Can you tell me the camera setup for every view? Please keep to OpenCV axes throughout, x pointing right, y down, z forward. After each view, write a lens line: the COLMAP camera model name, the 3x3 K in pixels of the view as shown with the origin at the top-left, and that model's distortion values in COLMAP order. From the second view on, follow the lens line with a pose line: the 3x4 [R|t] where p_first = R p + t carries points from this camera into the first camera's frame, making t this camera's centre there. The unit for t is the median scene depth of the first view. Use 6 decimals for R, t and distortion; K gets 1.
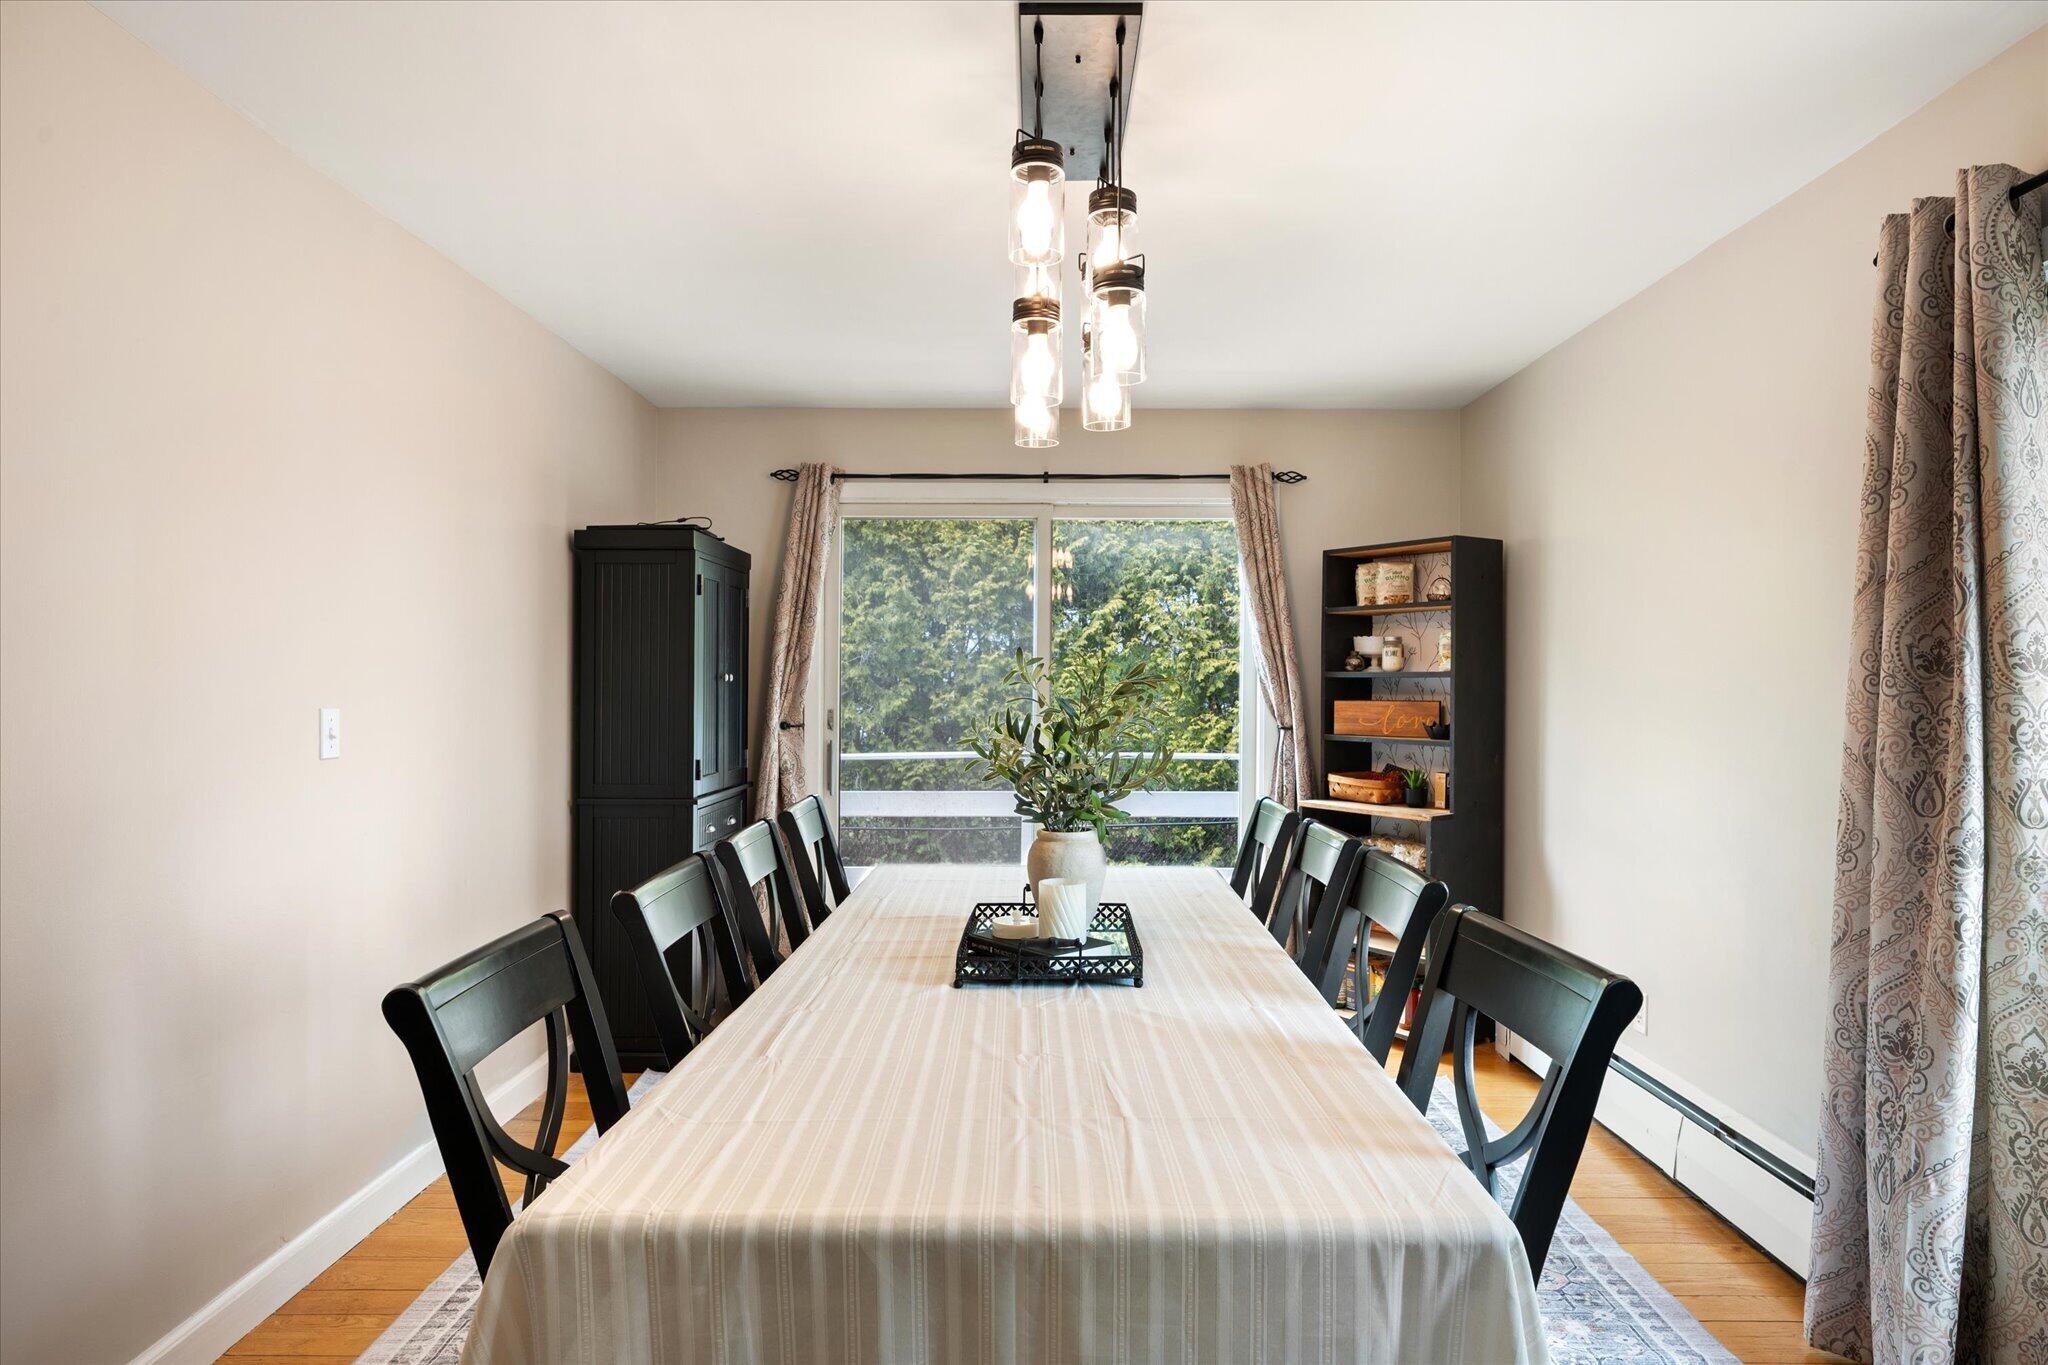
lens RADIAL K [[1225.8, 0, 1022.6], [0, 1225.8, 688.6], [0, 0, 1]] dist [0.004774, 0.000508]
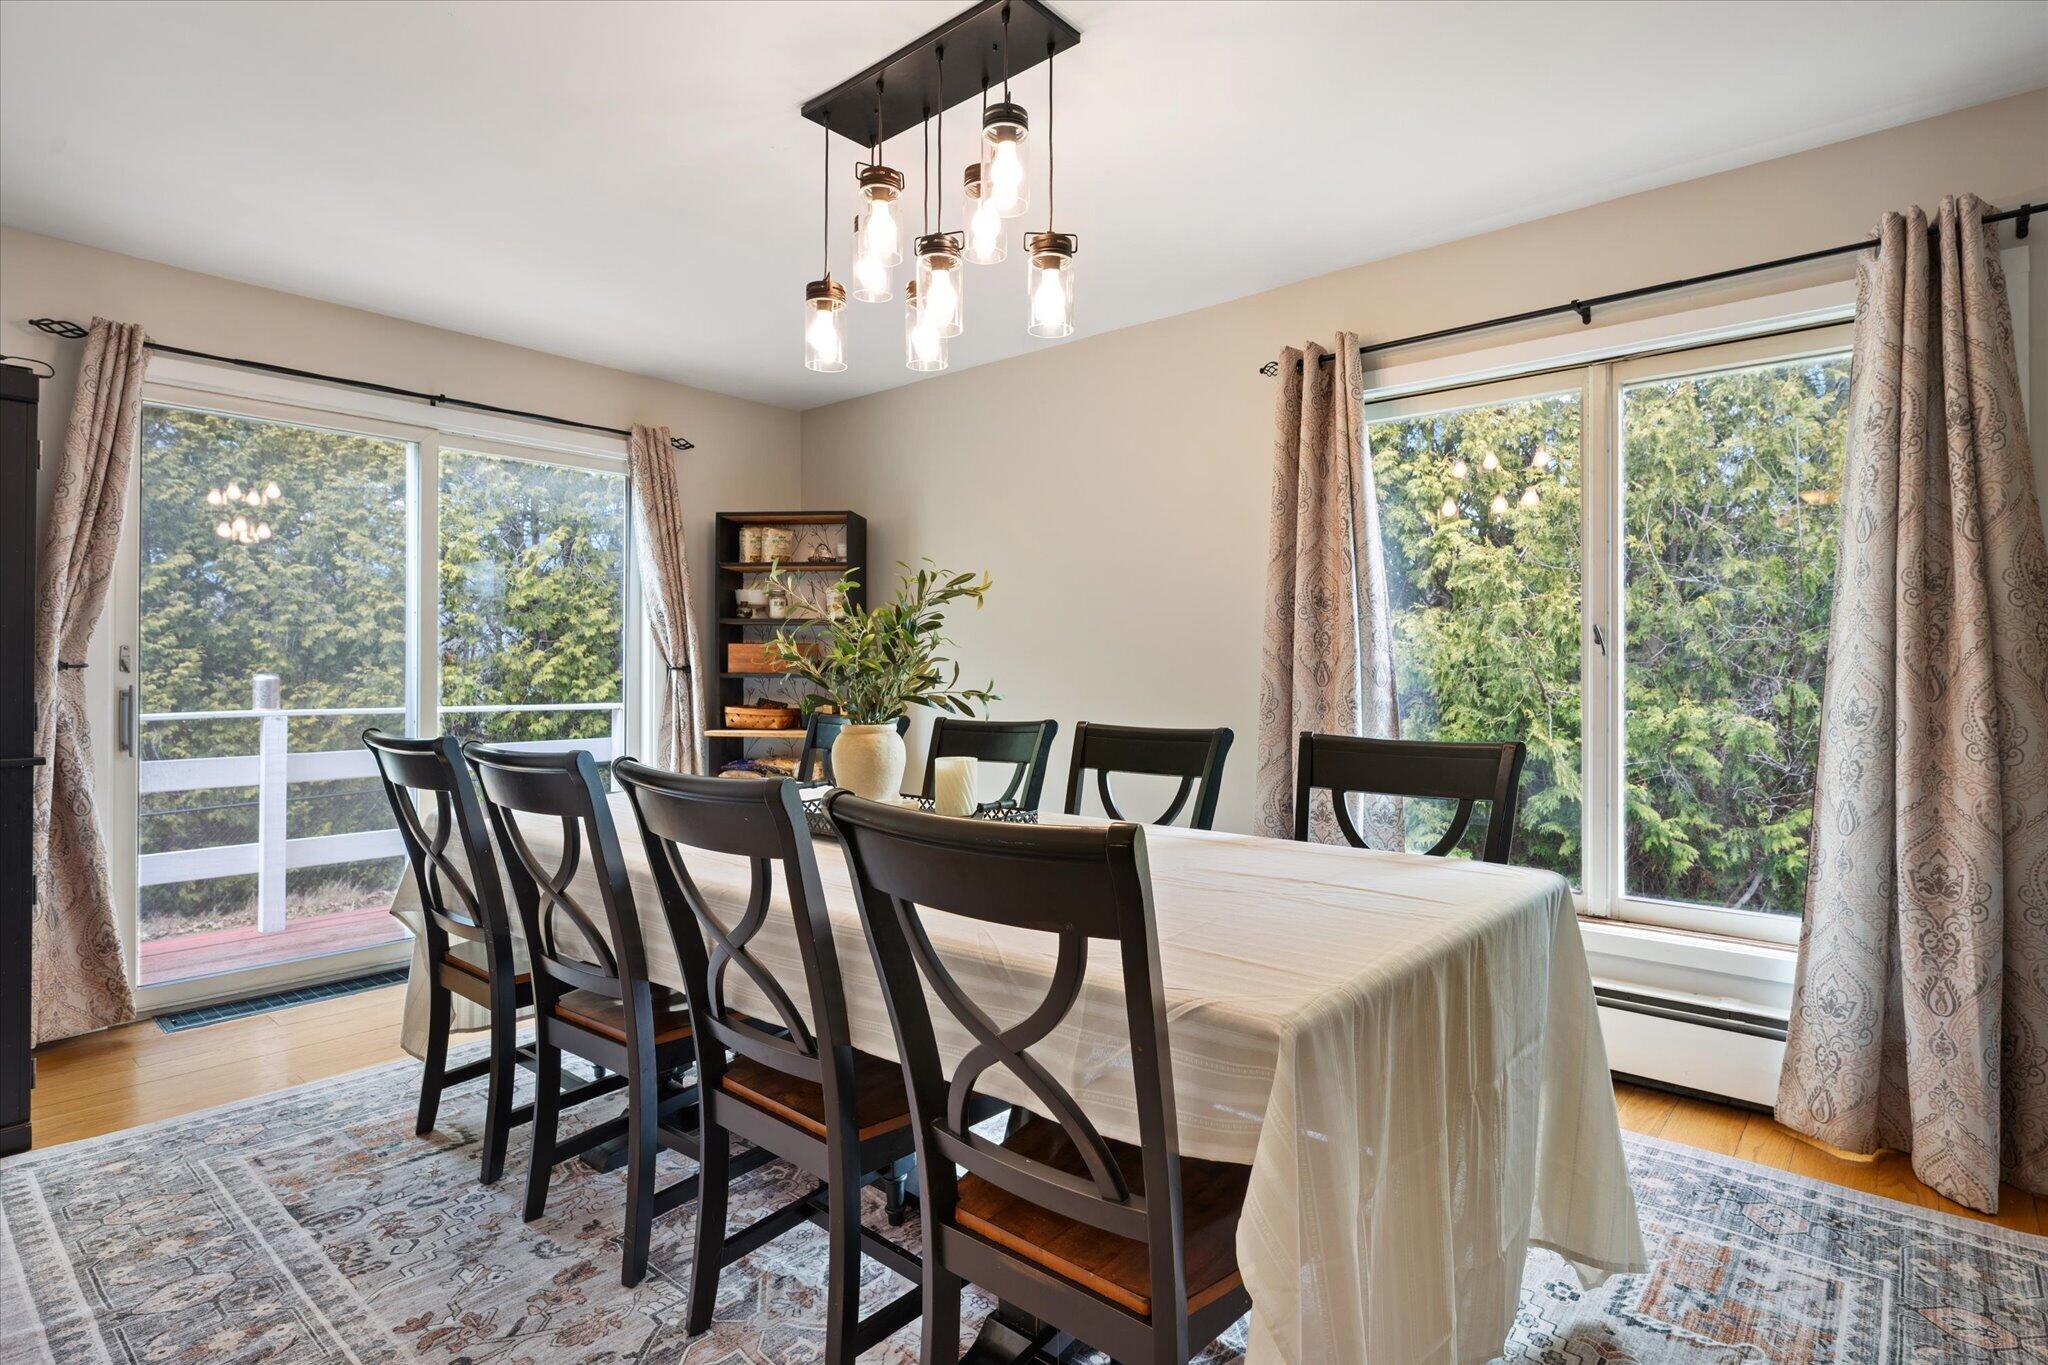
lens RADIAL K [[1039.0, 0, 1023.7], [0, 1039.0, 661.4], [0, 0, 1]] dist [0.000816, -0.001012]
pose [[0.641853, 0.005261, 0.766809, -0.309469], [0.001932, 0.999962, -0.008478, 0.035177], [-0.766825, 0.006923, 0.641819, 0.156463]]
